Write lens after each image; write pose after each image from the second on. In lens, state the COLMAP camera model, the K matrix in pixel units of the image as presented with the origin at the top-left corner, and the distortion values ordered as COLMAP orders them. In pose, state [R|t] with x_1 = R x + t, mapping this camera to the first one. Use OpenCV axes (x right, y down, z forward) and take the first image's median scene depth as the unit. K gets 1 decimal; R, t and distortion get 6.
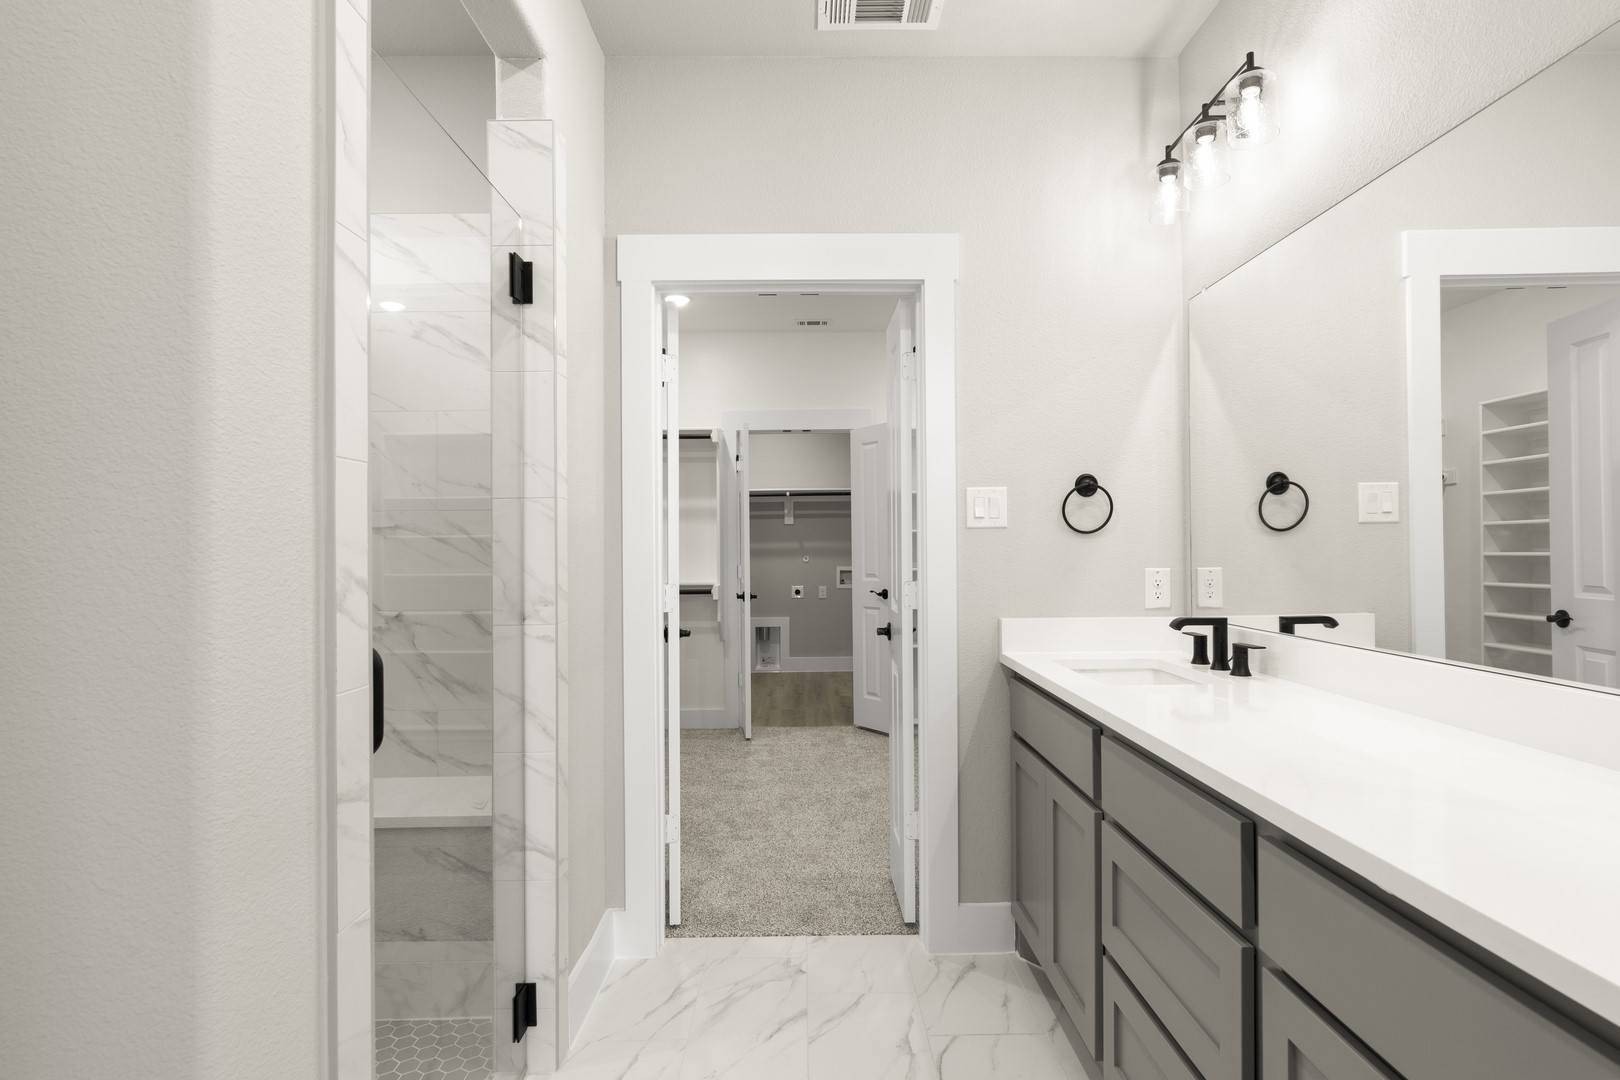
lens RADIAL K [[771.1, 0, 789.5], [0, 771.1, 508.2], [0, 0, 1]] dist [-0.000208, -0.000037]
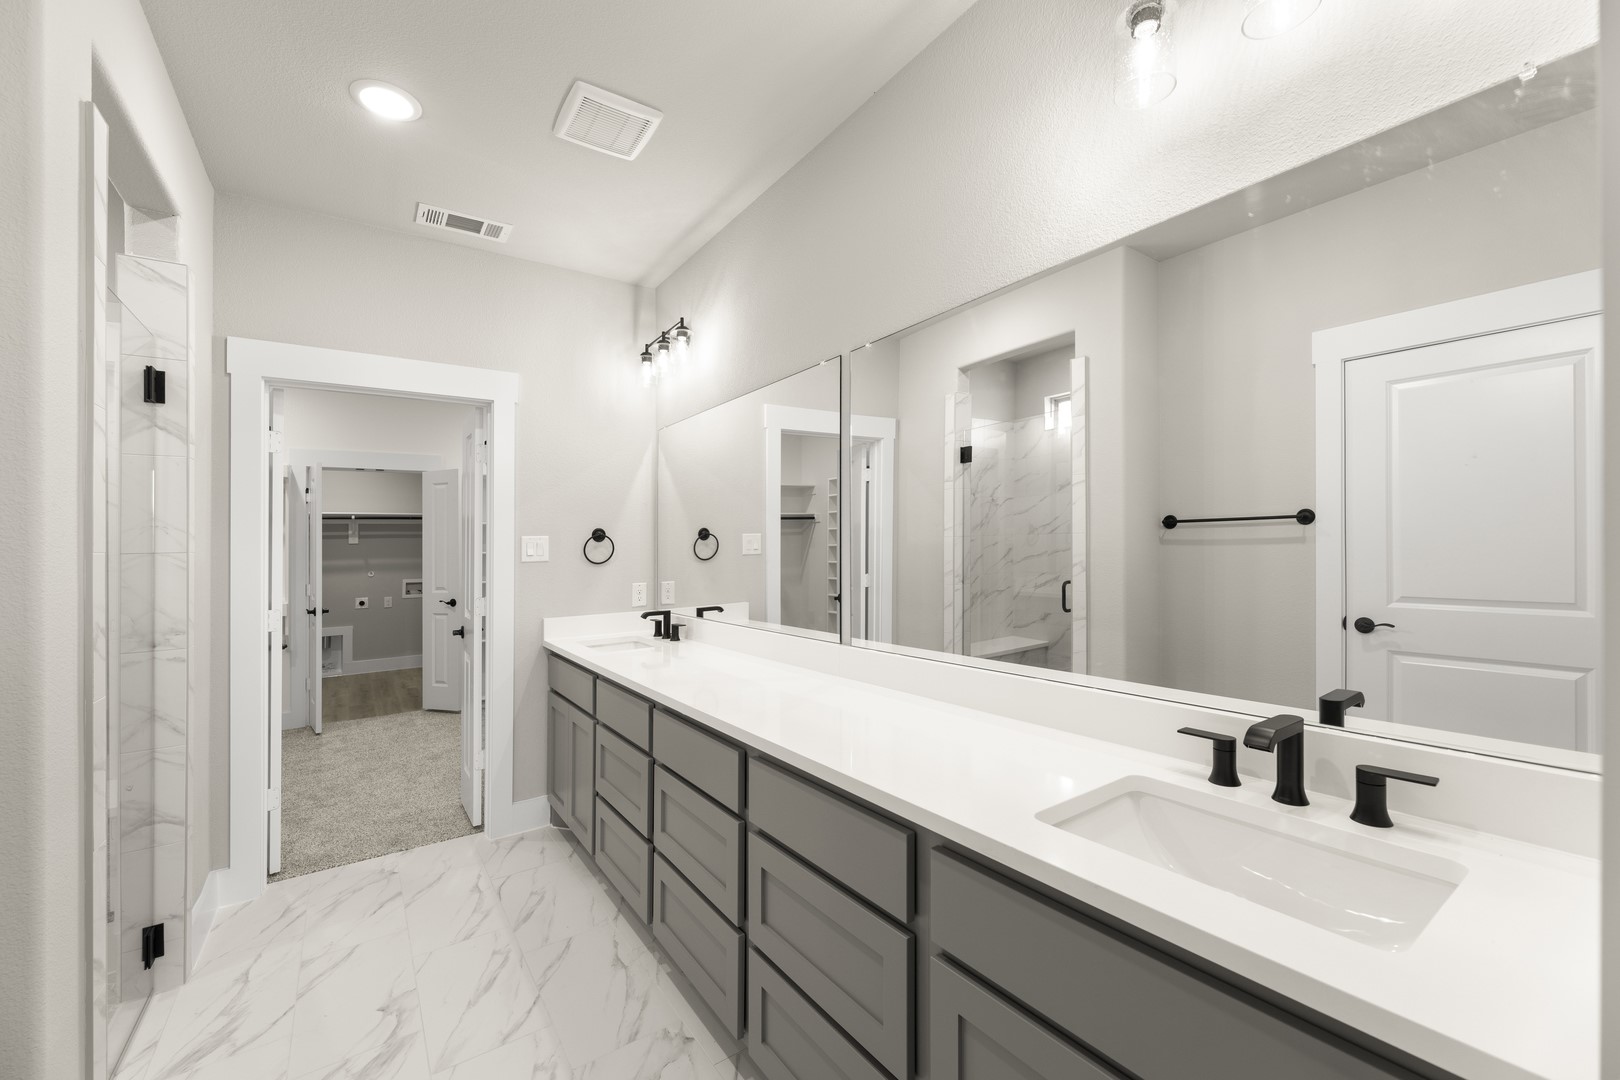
lens RADIAL K [[647.9, 0, 810.0], [0, 647.9, 540.0], [0, 0, 1]] dist [0.002460, 0.000280]
pose [[0.800236, 0.003951, 0.599672, -0.089512], [-0.025629, 0.999290, 0.027617, -0.070481], [-0.599137, -0.037469, 0.799770, -0.395816]]
